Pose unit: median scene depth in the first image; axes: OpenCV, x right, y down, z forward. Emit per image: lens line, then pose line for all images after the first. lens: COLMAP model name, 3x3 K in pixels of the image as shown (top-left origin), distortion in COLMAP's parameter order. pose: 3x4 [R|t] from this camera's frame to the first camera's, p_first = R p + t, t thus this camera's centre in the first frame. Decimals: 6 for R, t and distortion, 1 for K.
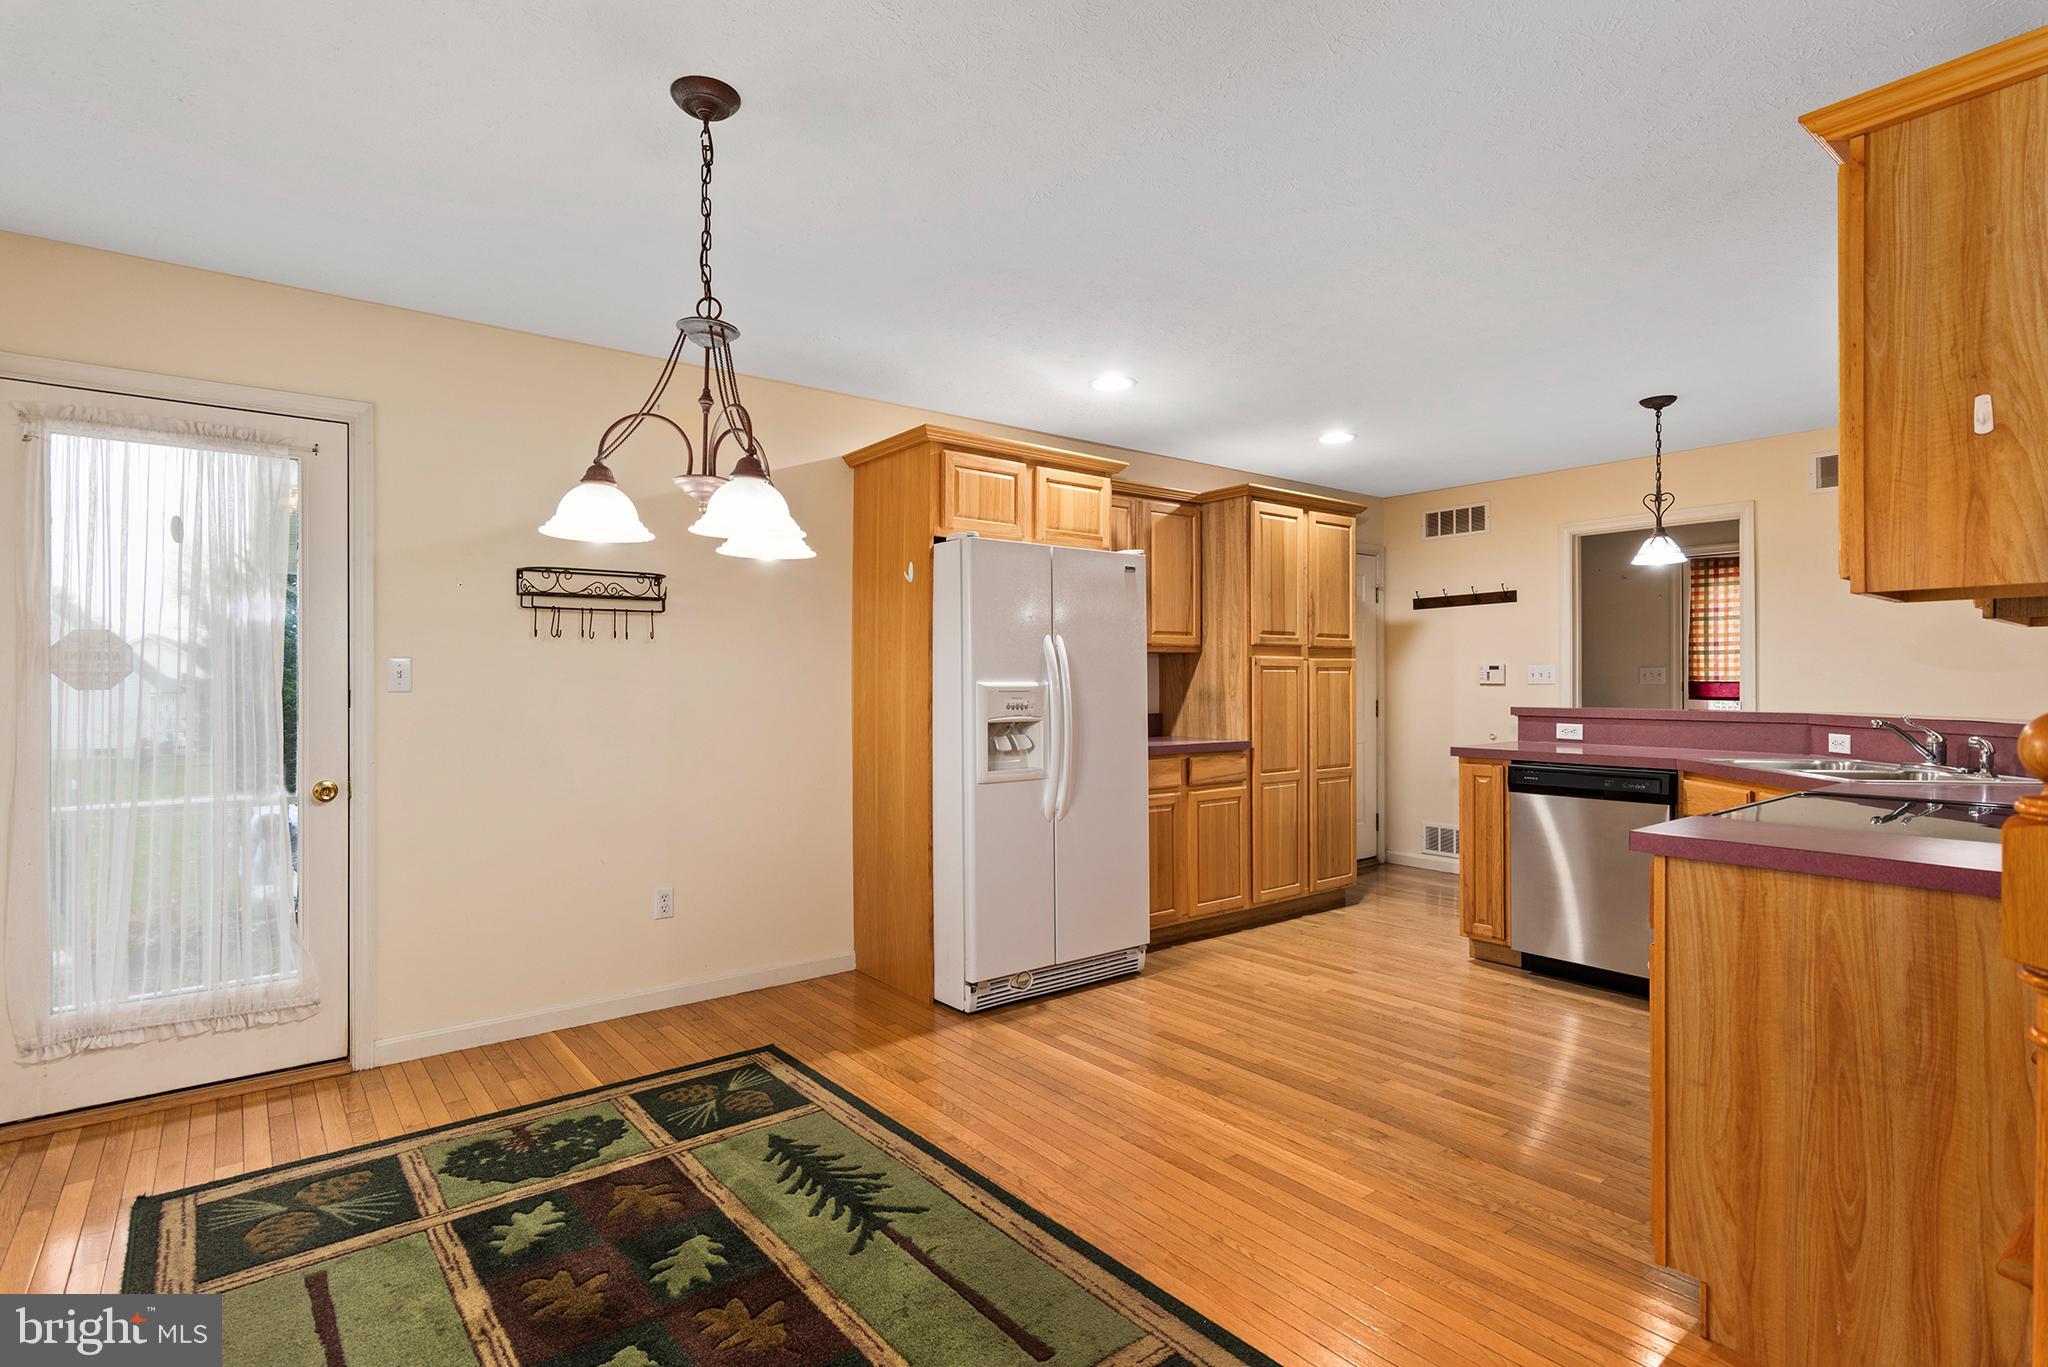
lens RADIAL K [[1002.6, 0, 1024.0], [0, 1002.6, 683.5], [0, 0, 1]] dist [0.001592, -0.000326]
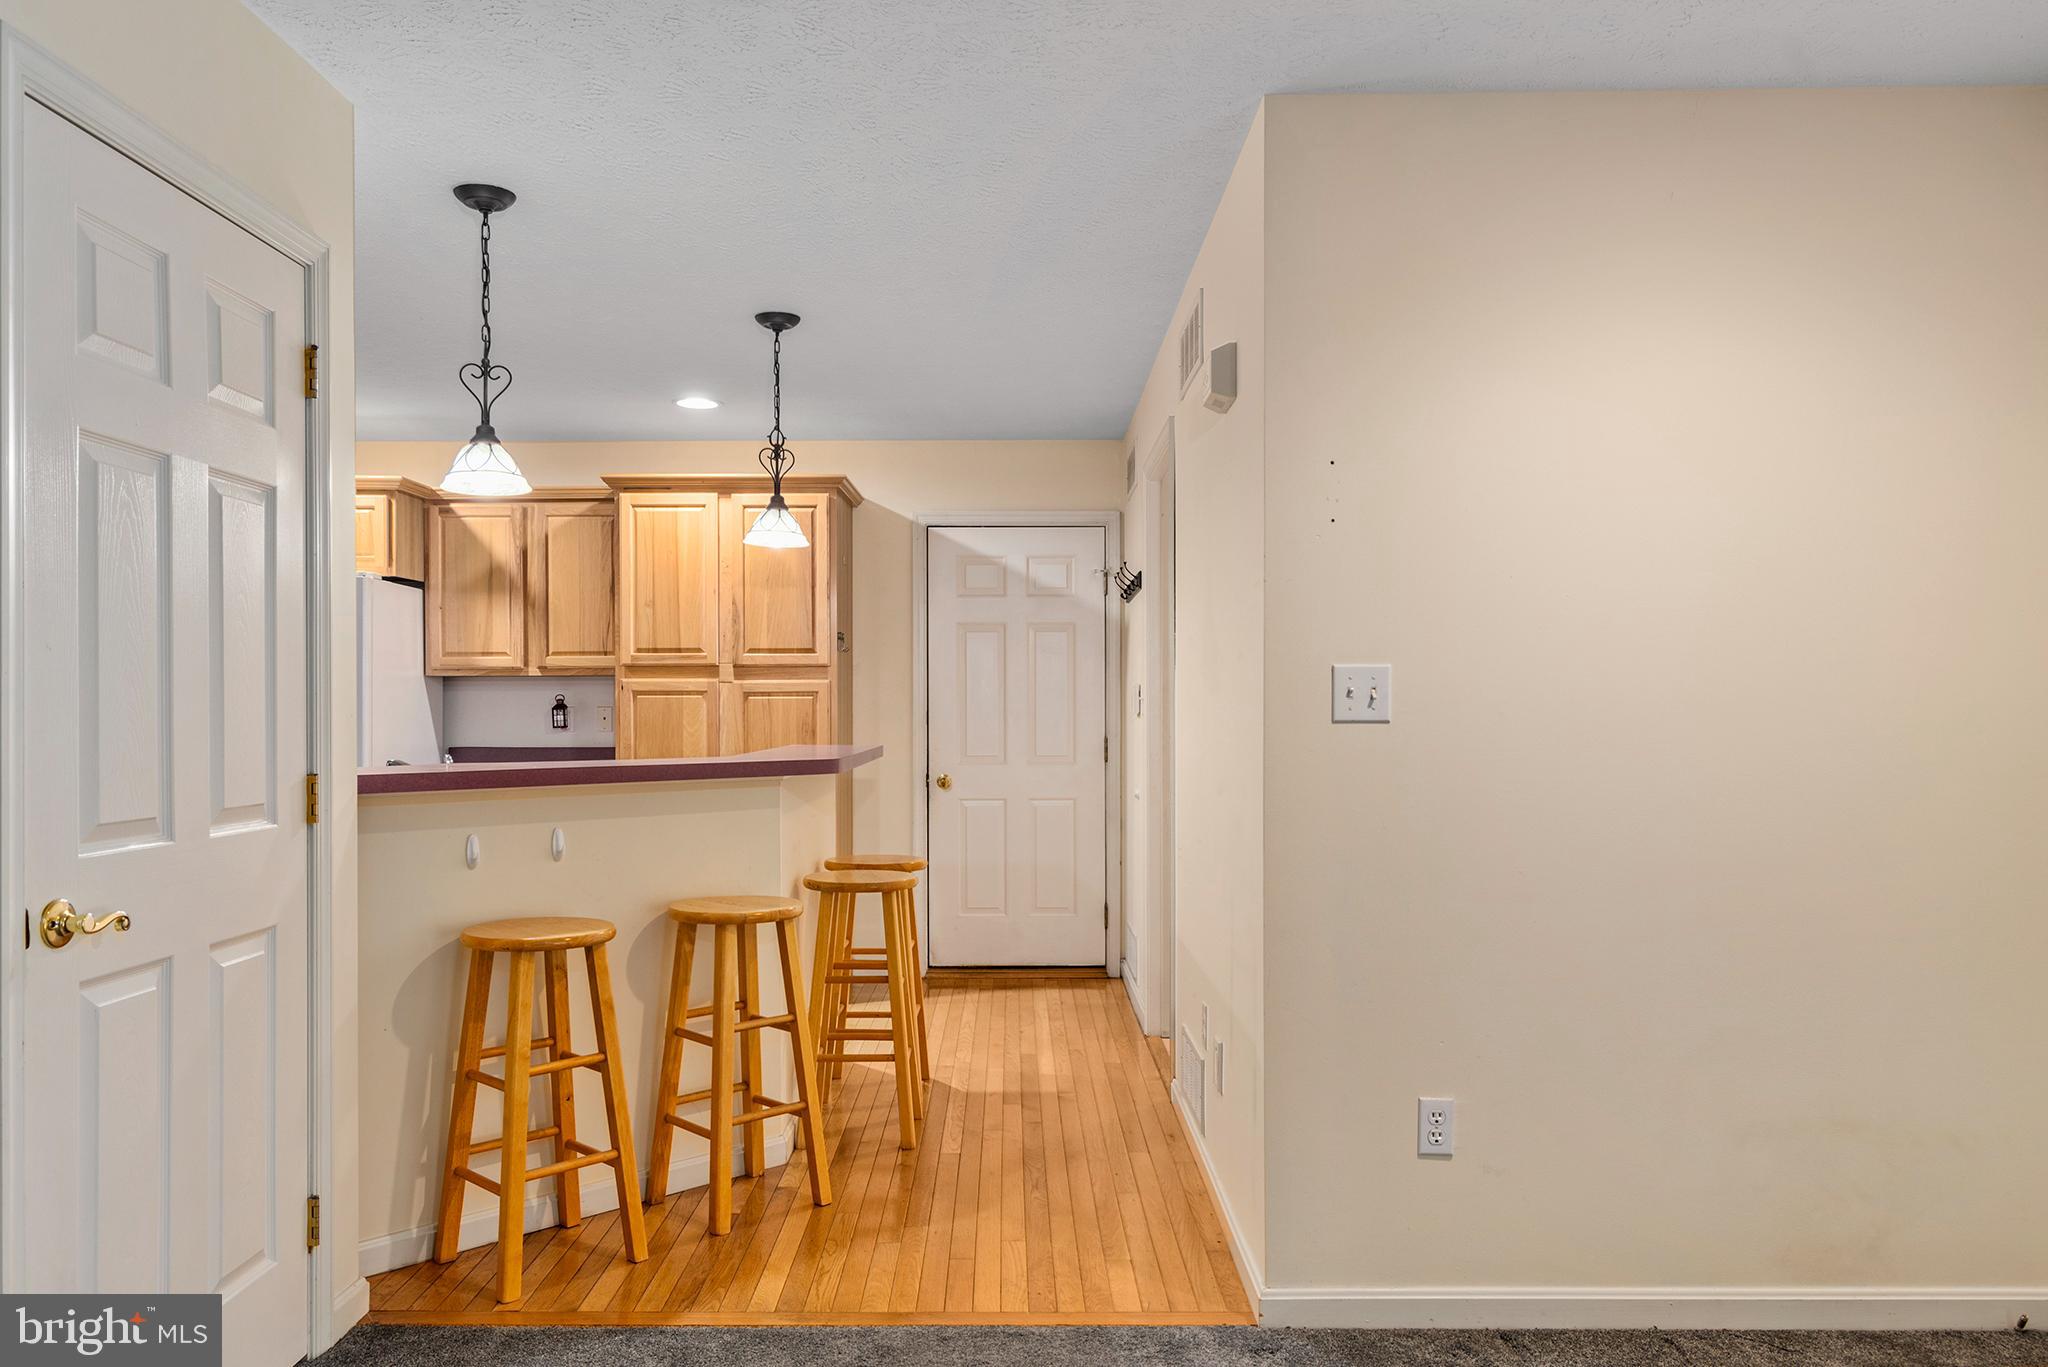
lens RADIAL K [[1433.2, 0, 1020.1], [0, 1433.2, 714.9], [0, 0, 1]] dist [0.002886, -0.000244]
pose [[0.787198, 0.006596, -0.616665, 1.516748], [-0.003620, 0.999975, 0.006076, -0.007471], [0.616690, -0.002550, 0.787202, 0.326375]]
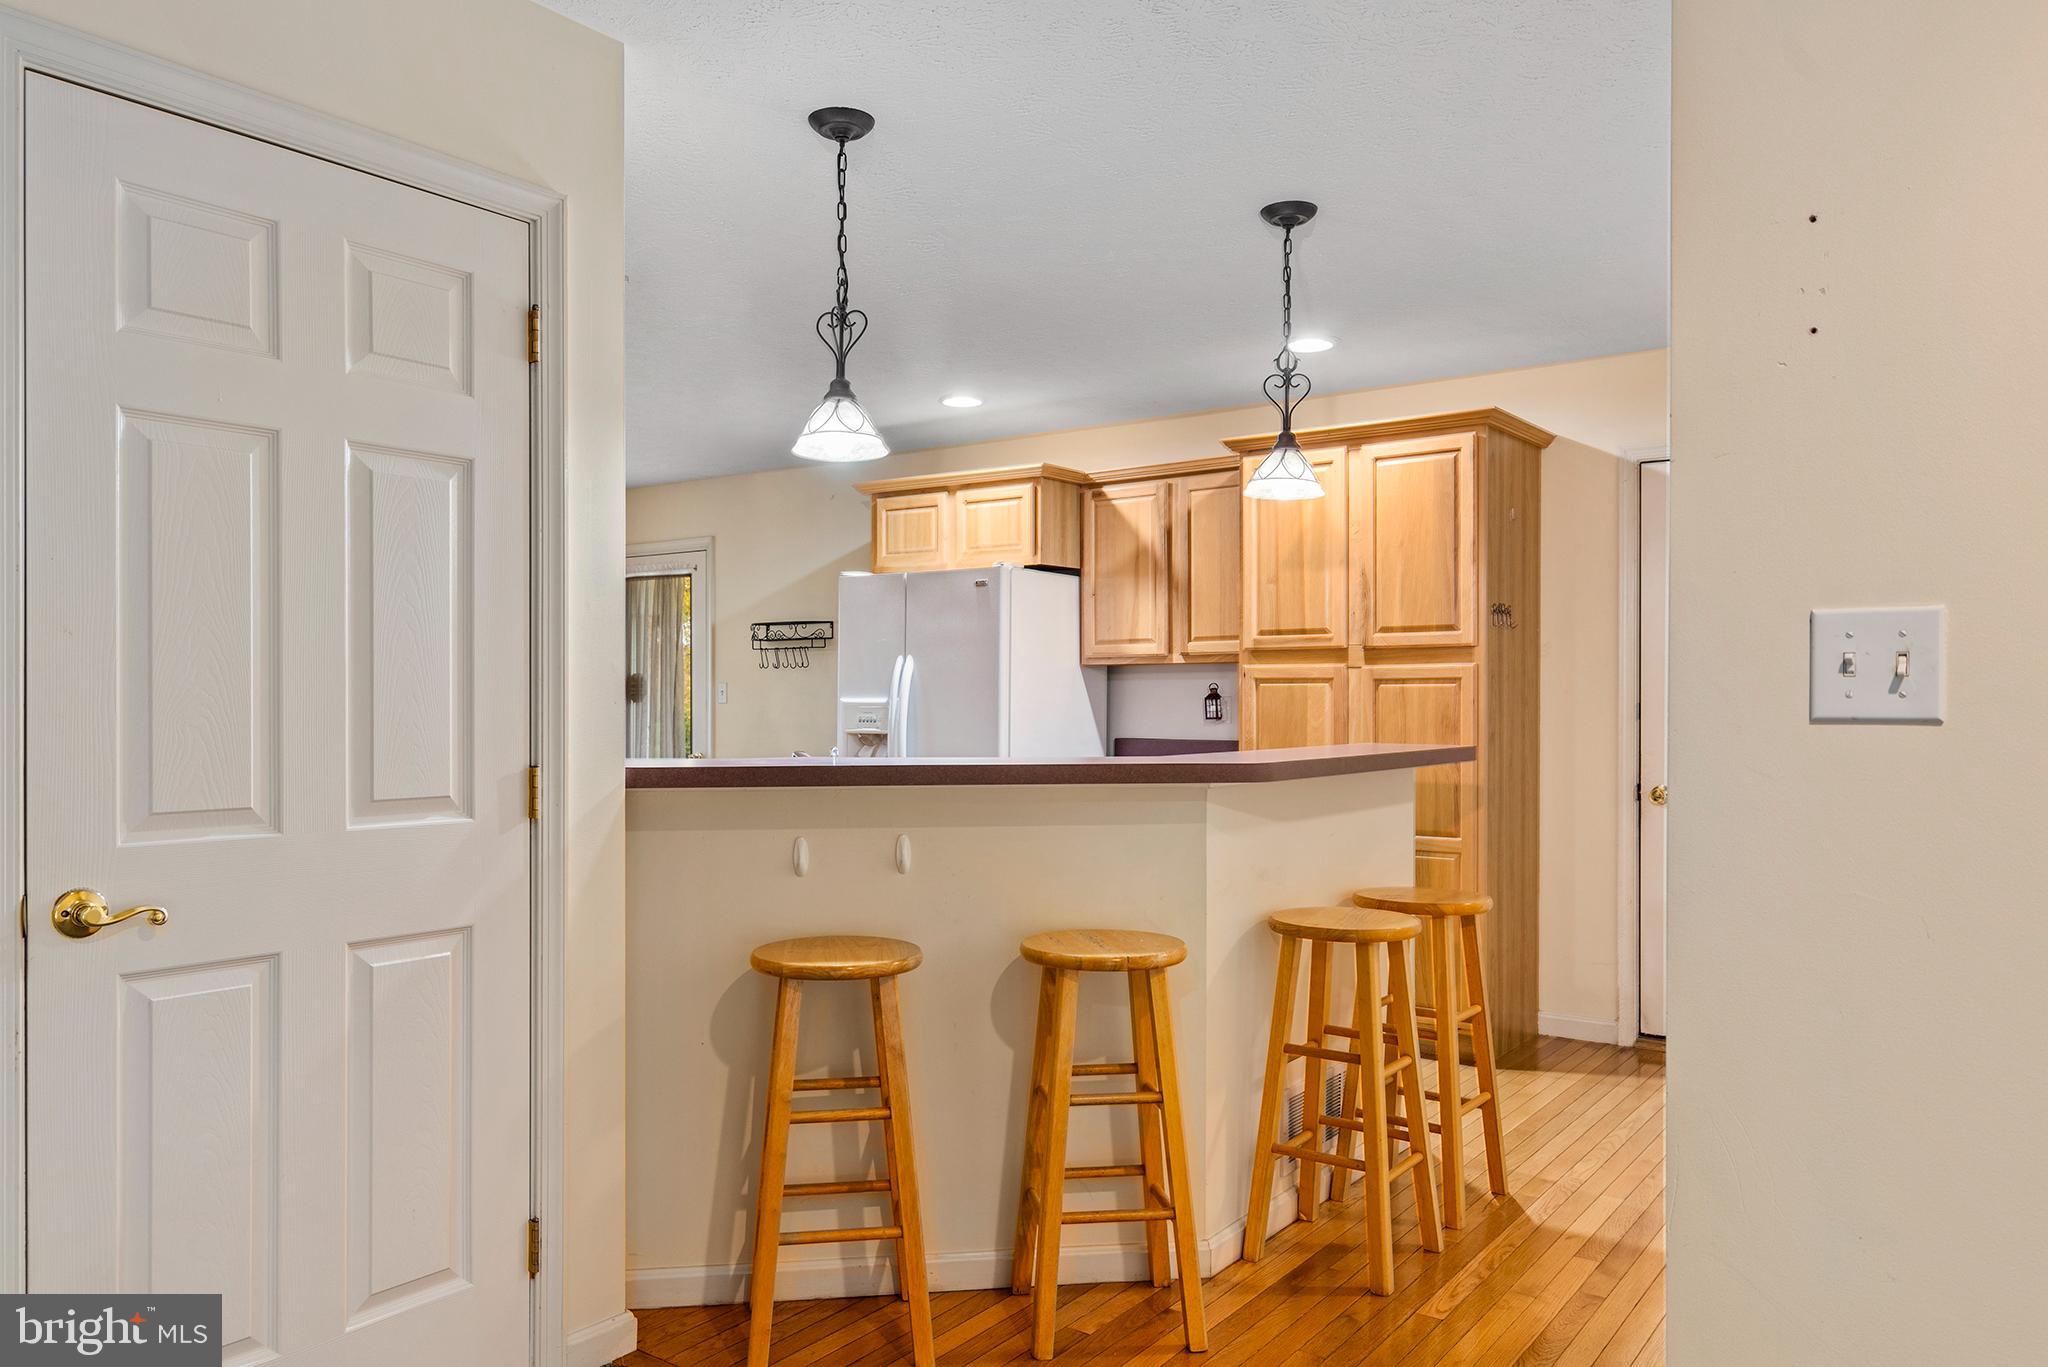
lens RADIAL K [[1437.9, 0, 1018.6], [0, 1437.9, 706.5], [0, 0, 1]] dist [0.006287, 0.000338]
pose [[0.263549, 0.008635, -0.964607, 1.503684], [-0.003519, 0.999962, 0.007990, -0.006168], [0.964640, 0.001288, 0.263570, 0.687095]]
